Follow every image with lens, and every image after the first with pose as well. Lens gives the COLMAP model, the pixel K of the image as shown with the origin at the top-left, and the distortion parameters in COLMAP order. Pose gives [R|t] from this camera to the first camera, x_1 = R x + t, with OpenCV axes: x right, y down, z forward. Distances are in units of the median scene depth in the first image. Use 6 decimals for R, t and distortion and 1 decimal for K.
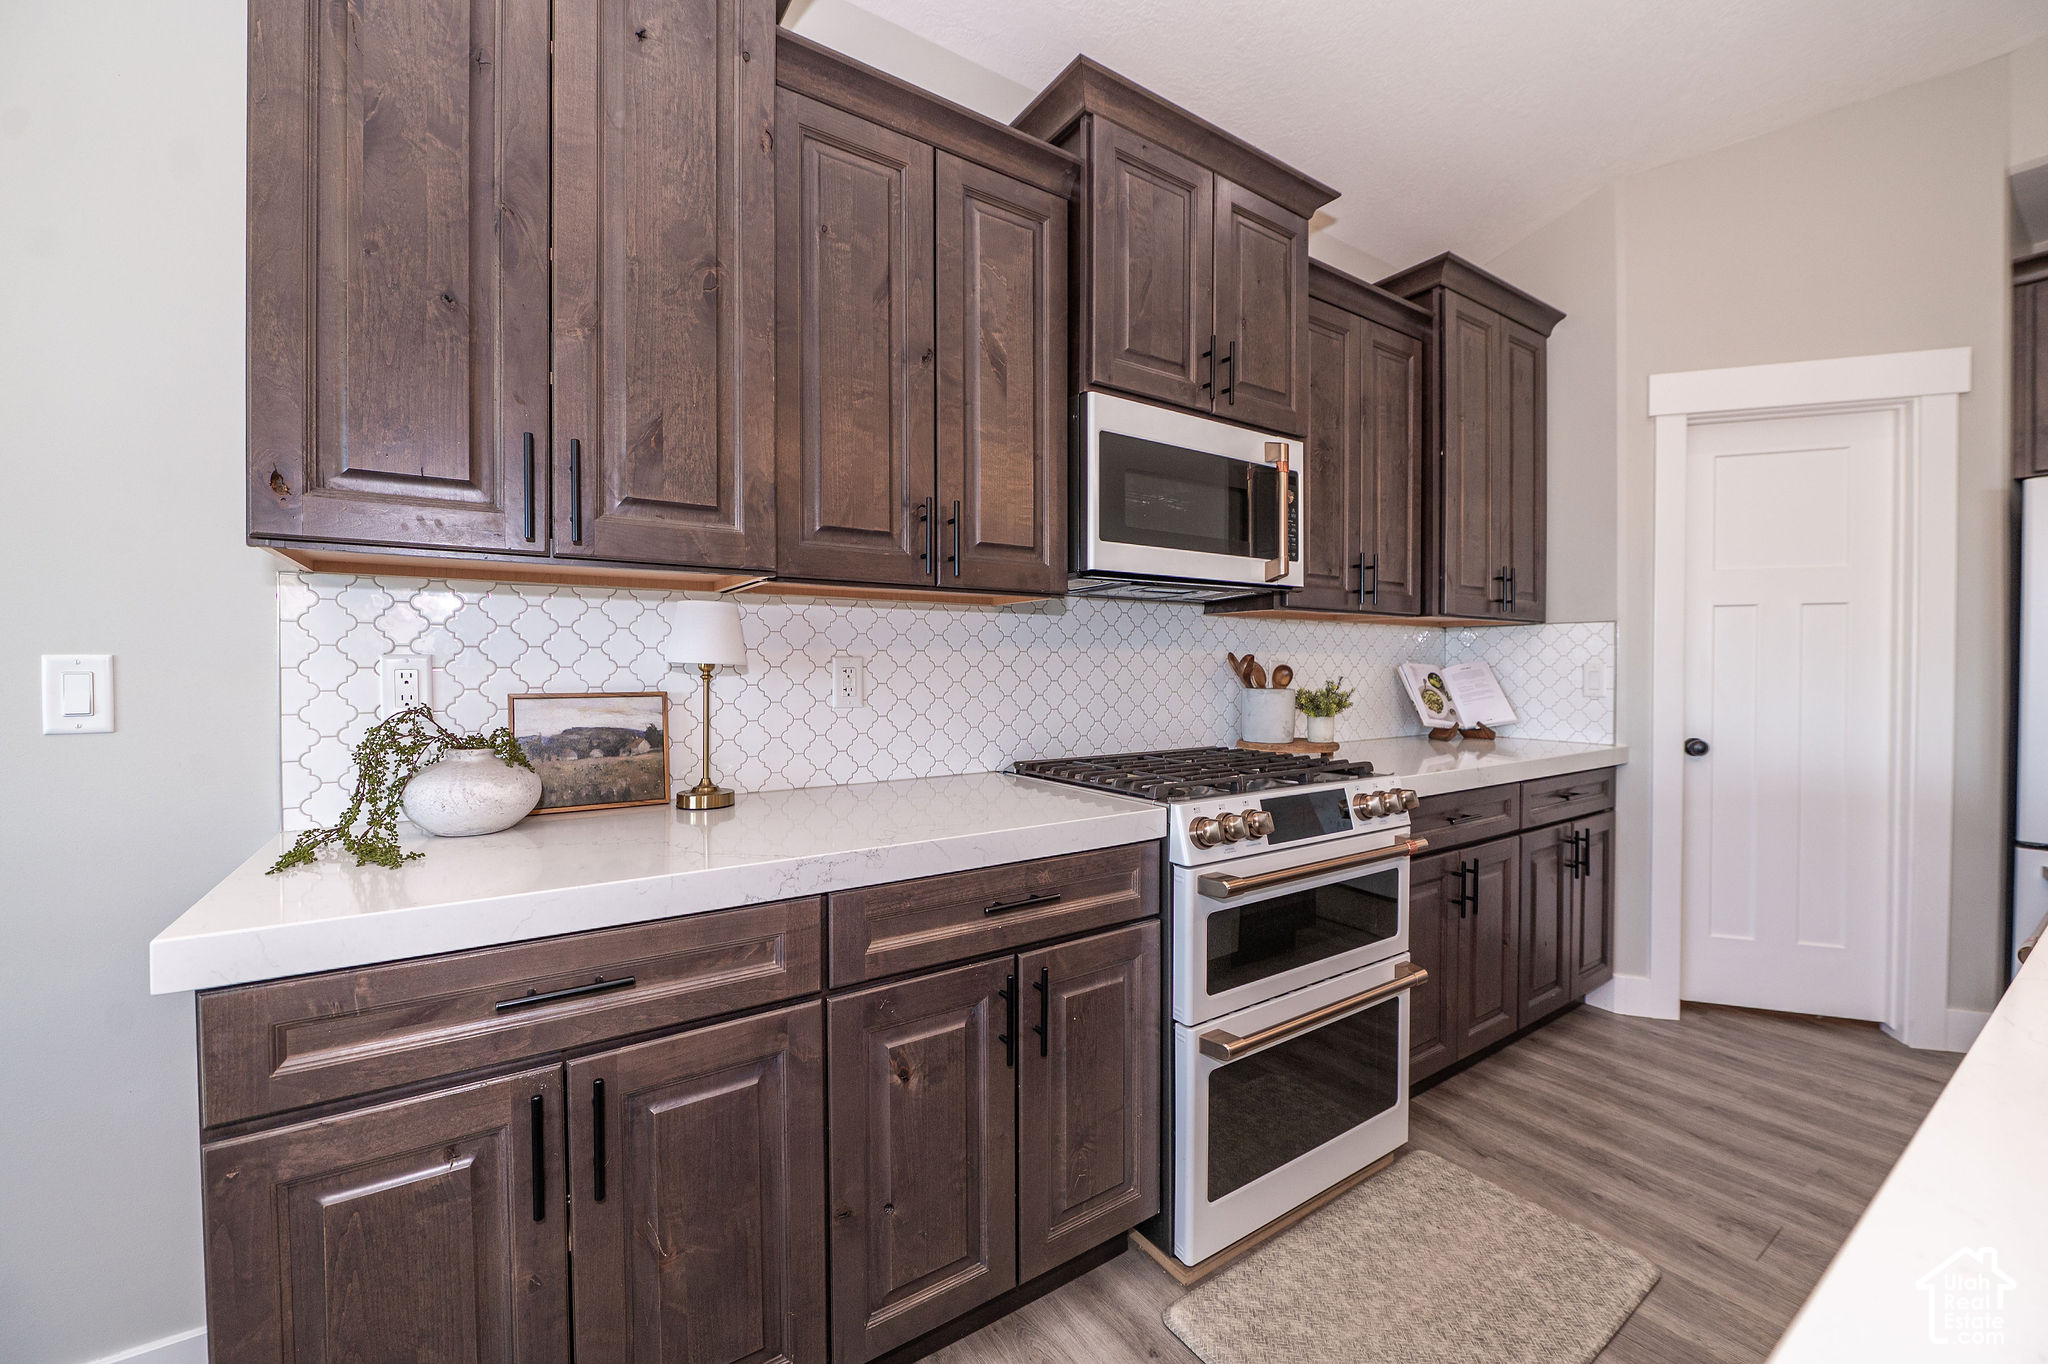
lens RADIAL K [[830.4, 0, 1079.7], [0, 830.4, 680.5], [0, 0, 1]] dist [-0.002899, -0.000391]
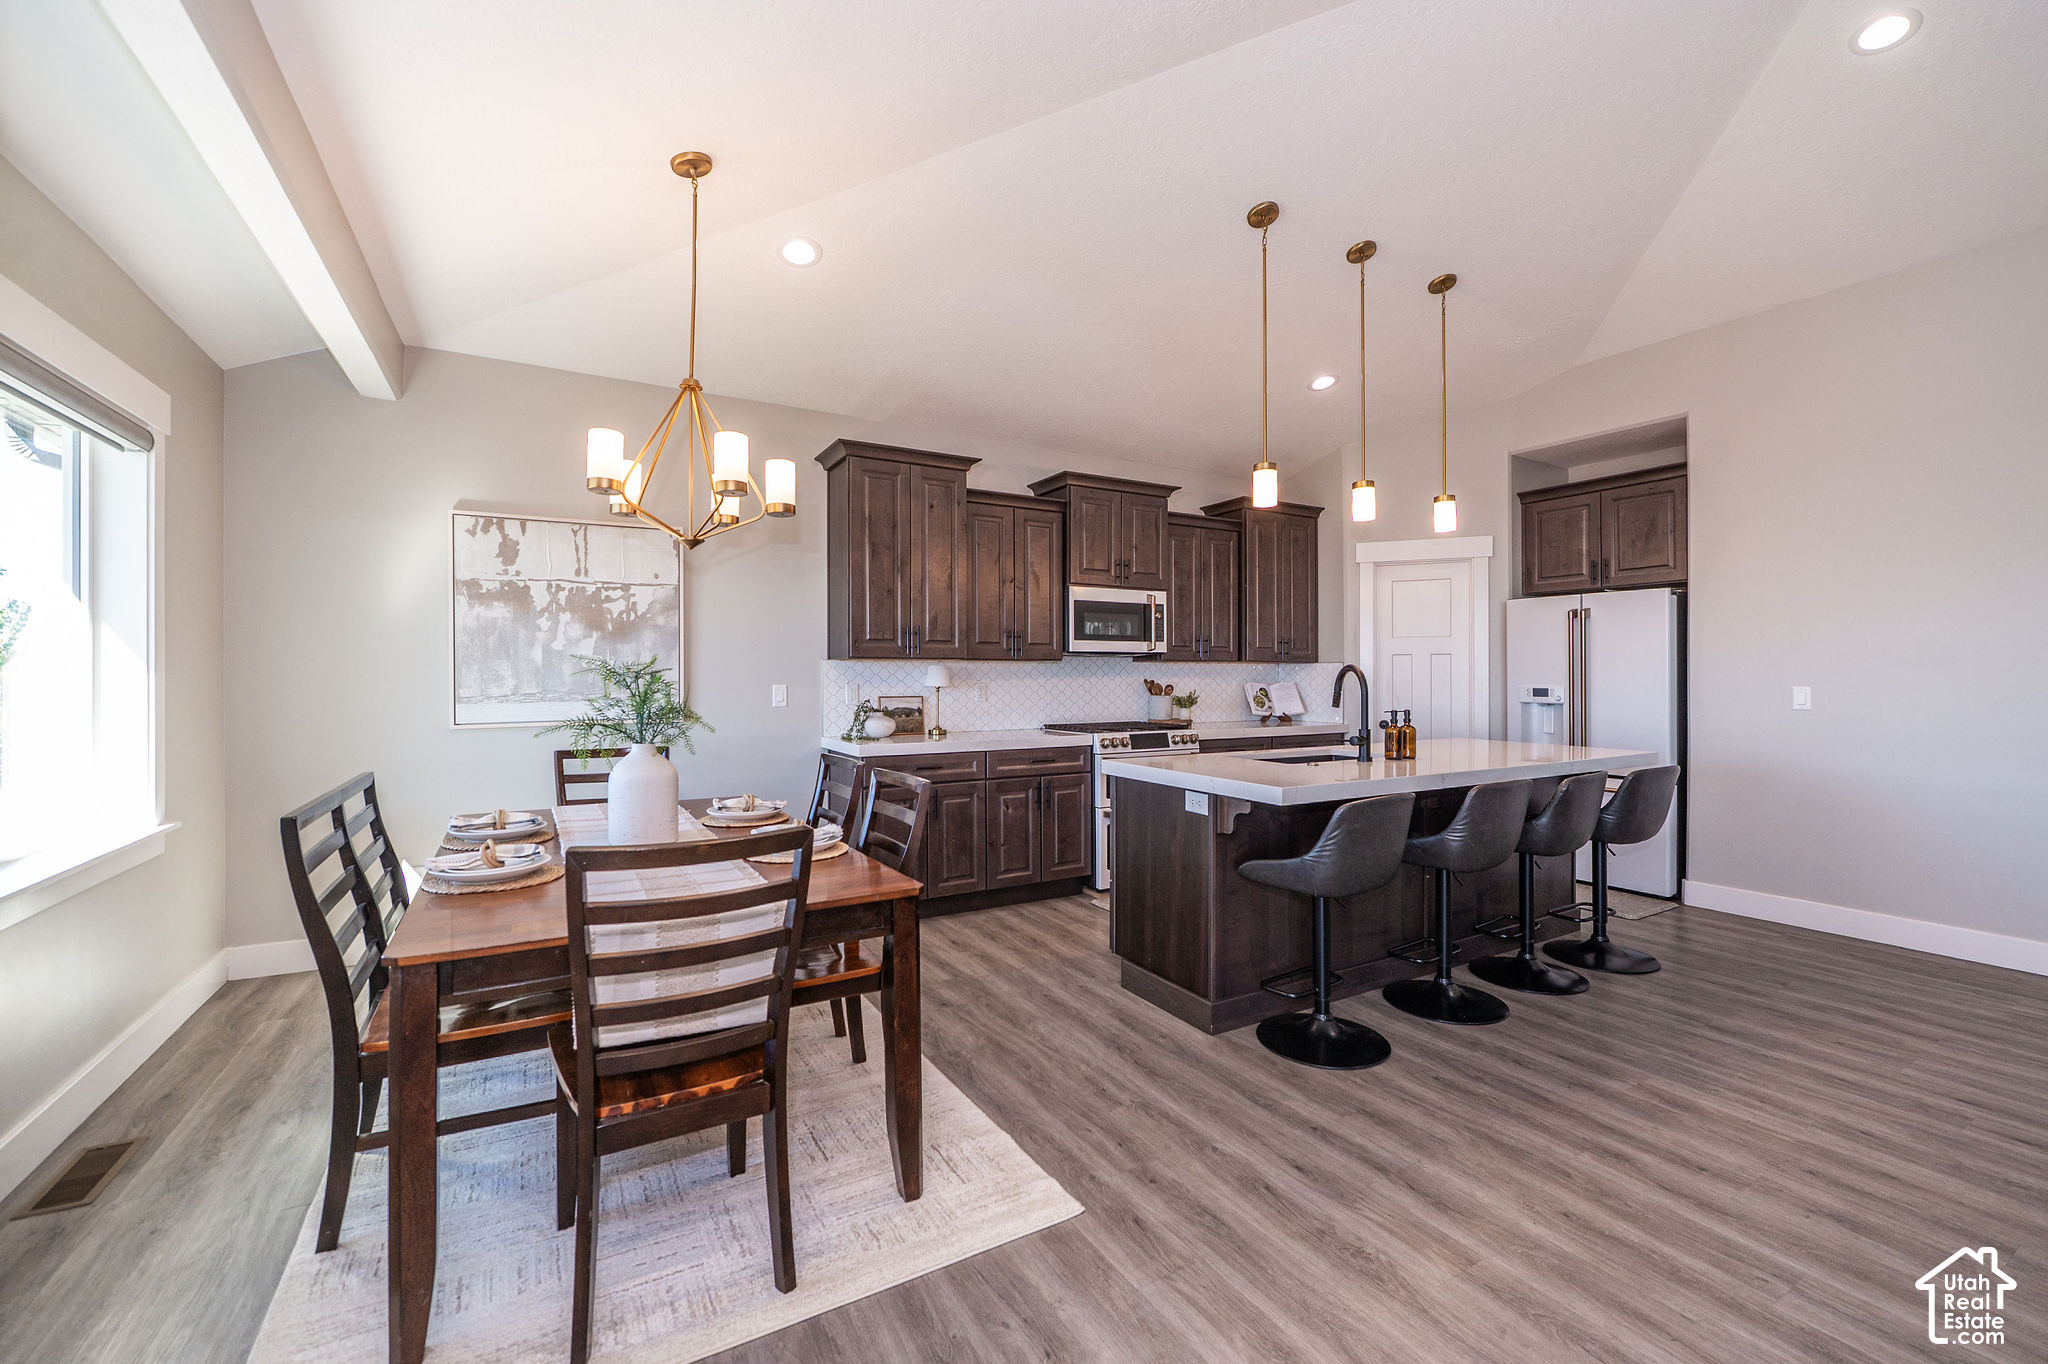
lens RADIAL K [[830.4, 0, 1029.2], [0, 830.4, 678.0], [0, 0, 1]] dist [-0.002899, -0.000391]
pose [[0.991483, -0.002688, -0.130207, 0.229483], [0.000544, 0.999864, -0.016501, -0.000105], [0.130234, 0.016290, 0.991349, -1.684966]]
